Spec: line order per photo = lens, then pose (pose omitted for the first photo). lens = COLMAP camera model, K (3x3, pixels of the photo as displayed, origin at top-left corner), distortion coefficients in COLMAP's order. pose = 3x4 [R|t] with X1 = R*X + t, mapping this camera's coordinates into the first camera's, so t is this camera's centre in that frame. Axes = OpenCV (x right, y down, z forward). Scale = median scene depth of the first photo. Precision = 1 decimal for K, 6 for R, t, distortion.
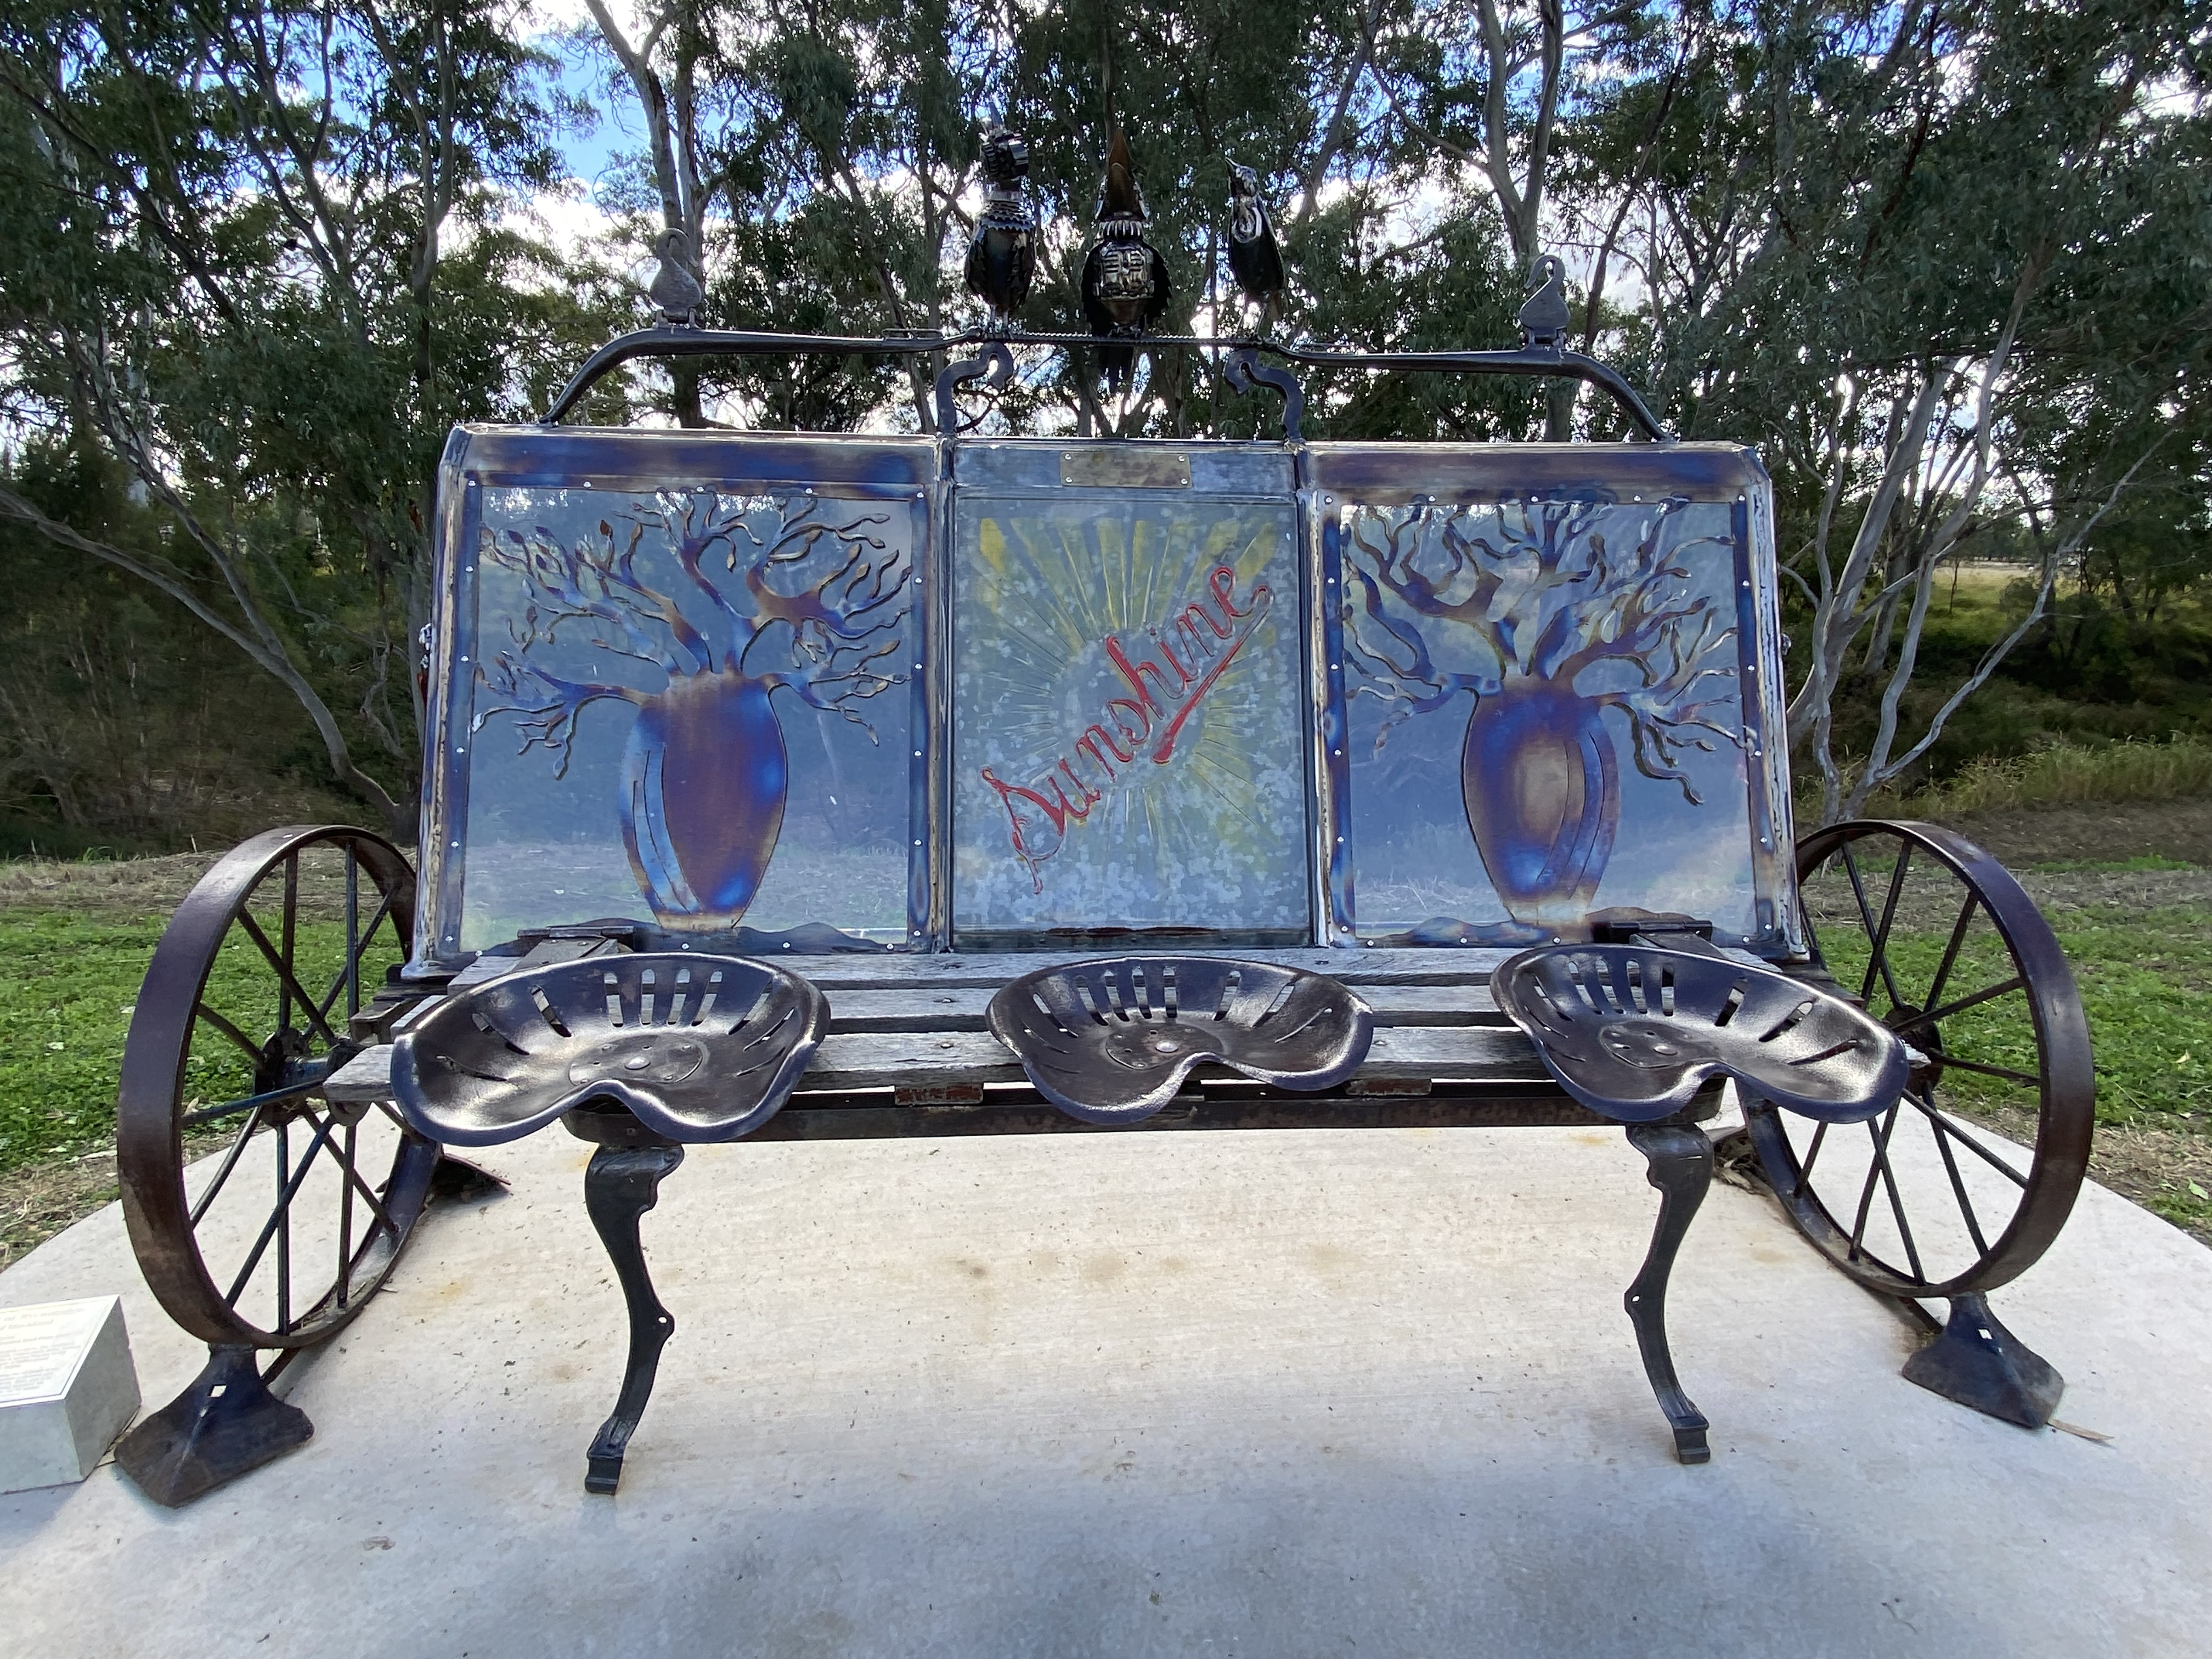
lens RADIAL K [[1232.8, 0, 1106.0], [0, 1232.8, 829.5], [0, 0, 1]] dist [0.054566, -0.000527]
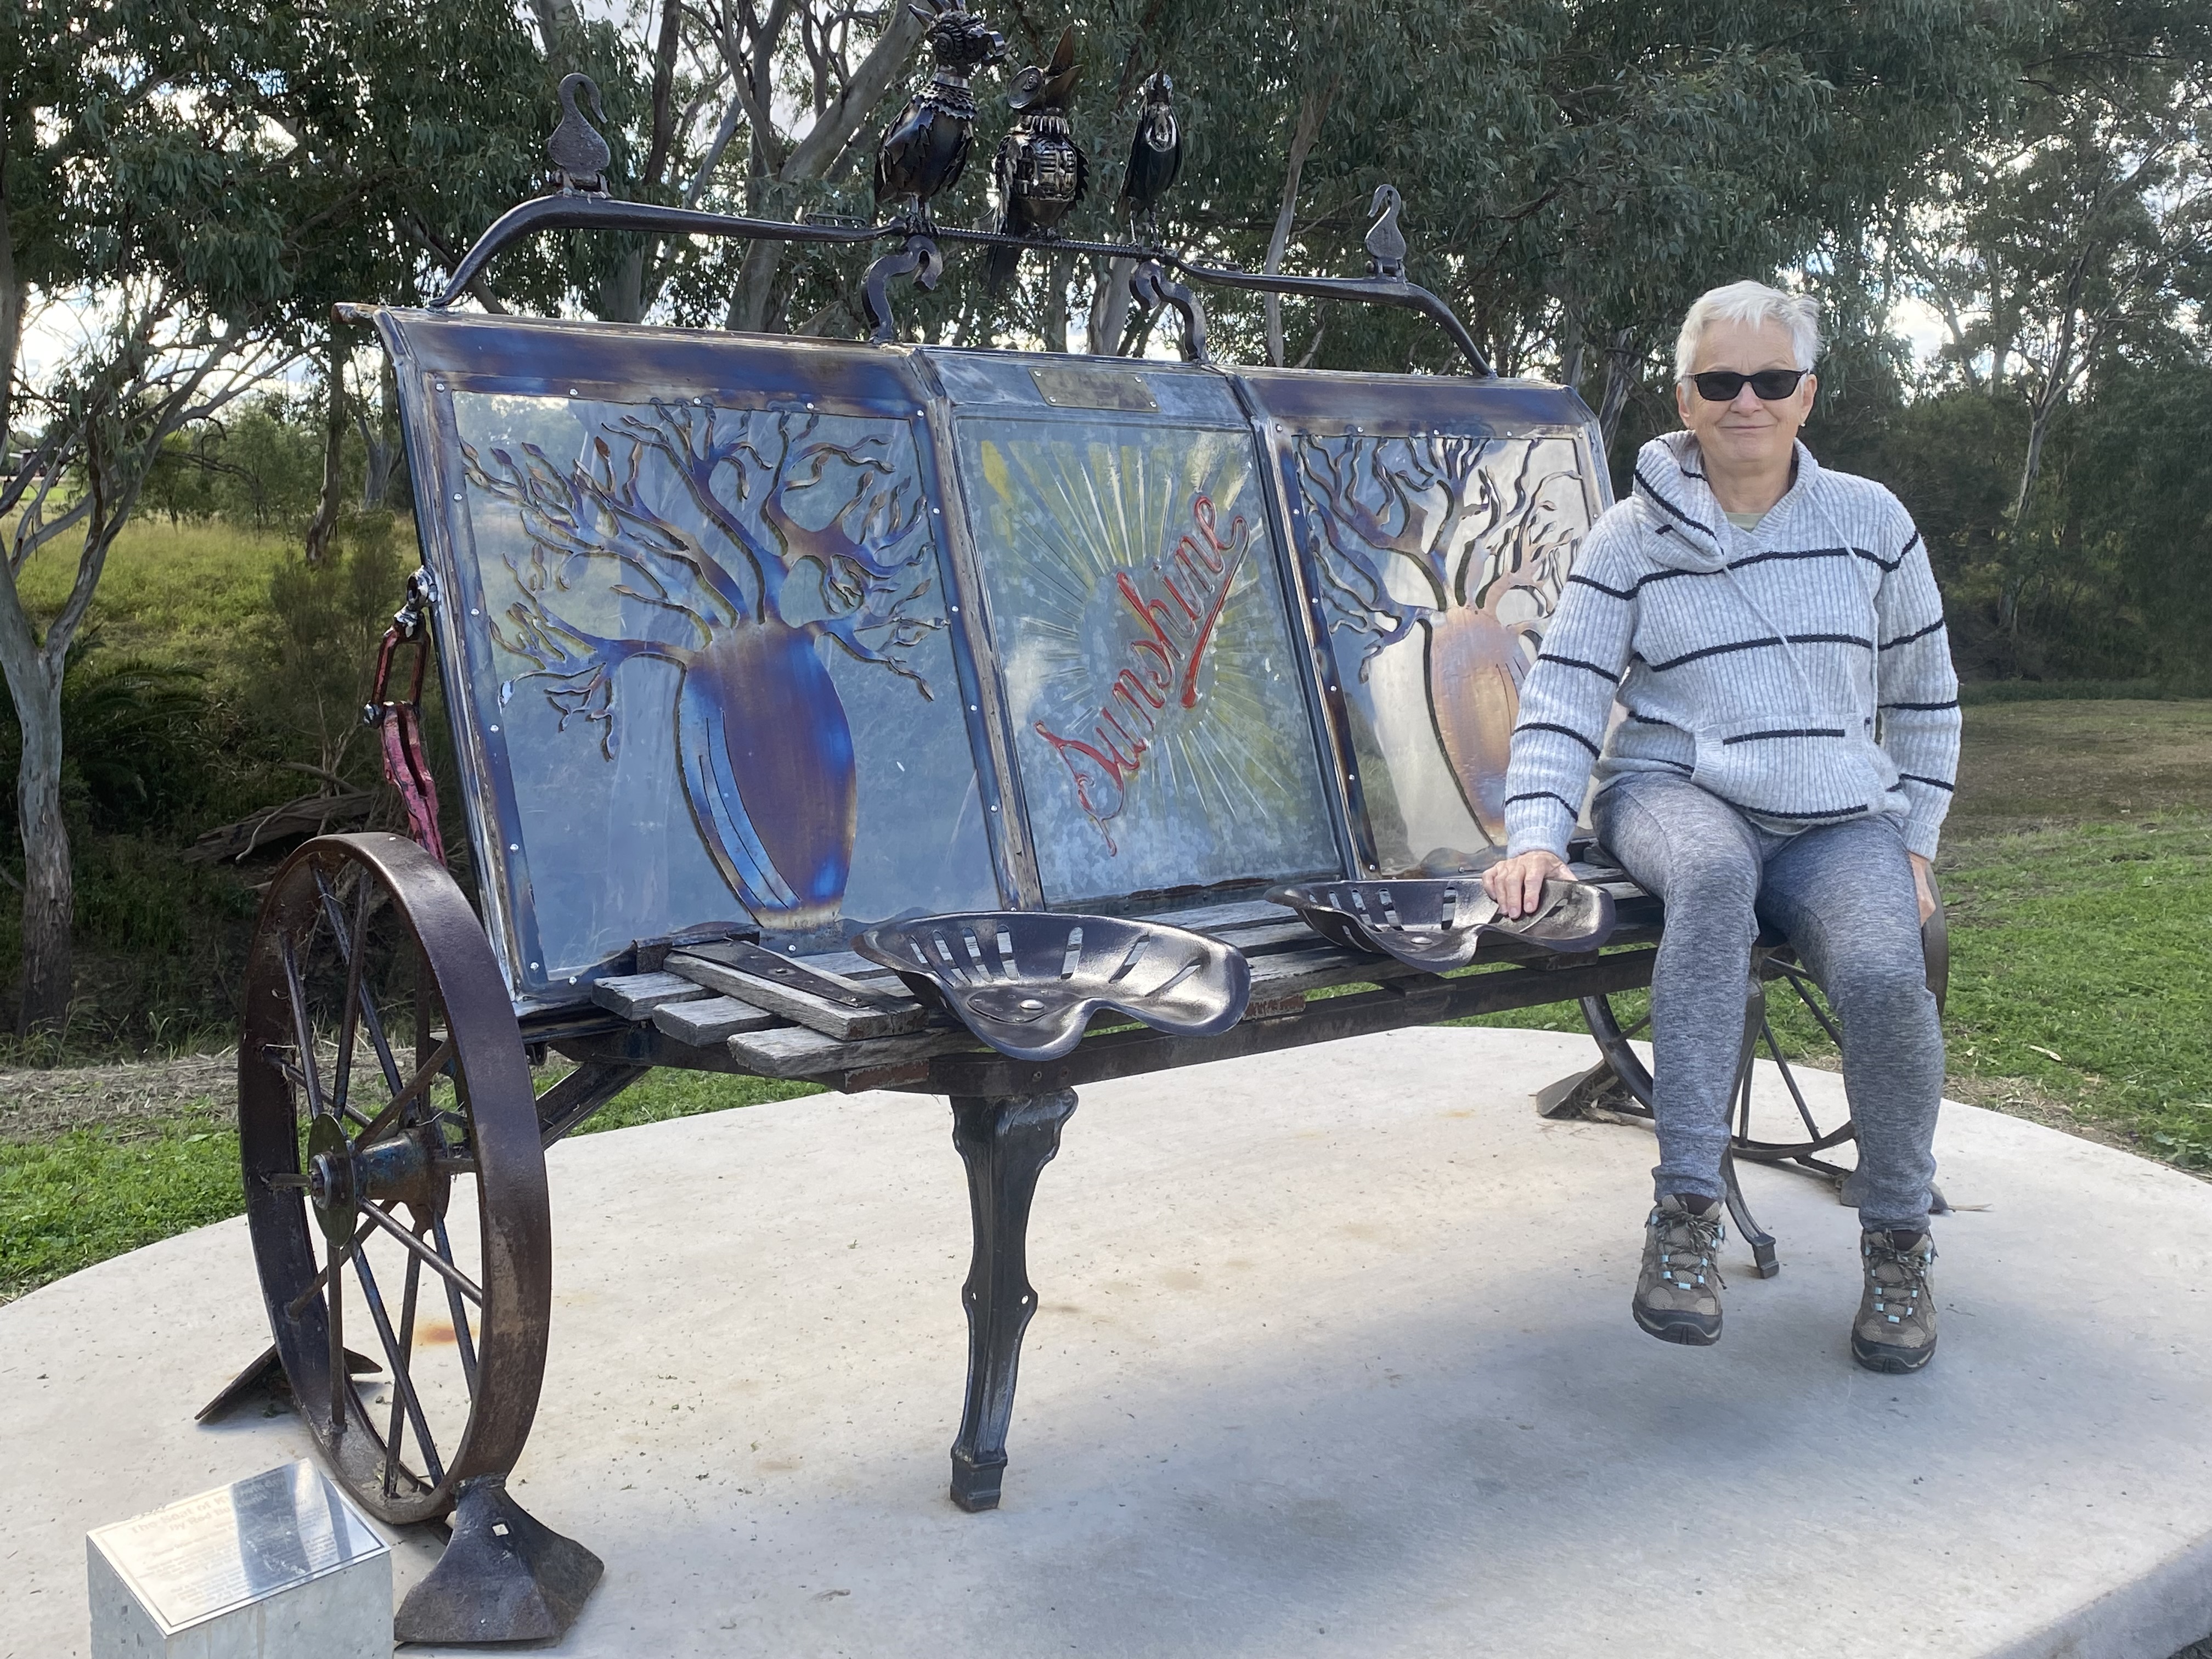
lens RADIAL K [[2323.7, 0, 1106.0], [0, 2323.7, 829.5], [0, 0, 1]] dist [0.152866, 0.011570]
pose [[0.826567, -0.077144, 0.557527, -0.981764], [0.120902, 0.991775, -0.042015, 0.101824], [-0.549700, 0.102134, 0.829095, -0.392208]]
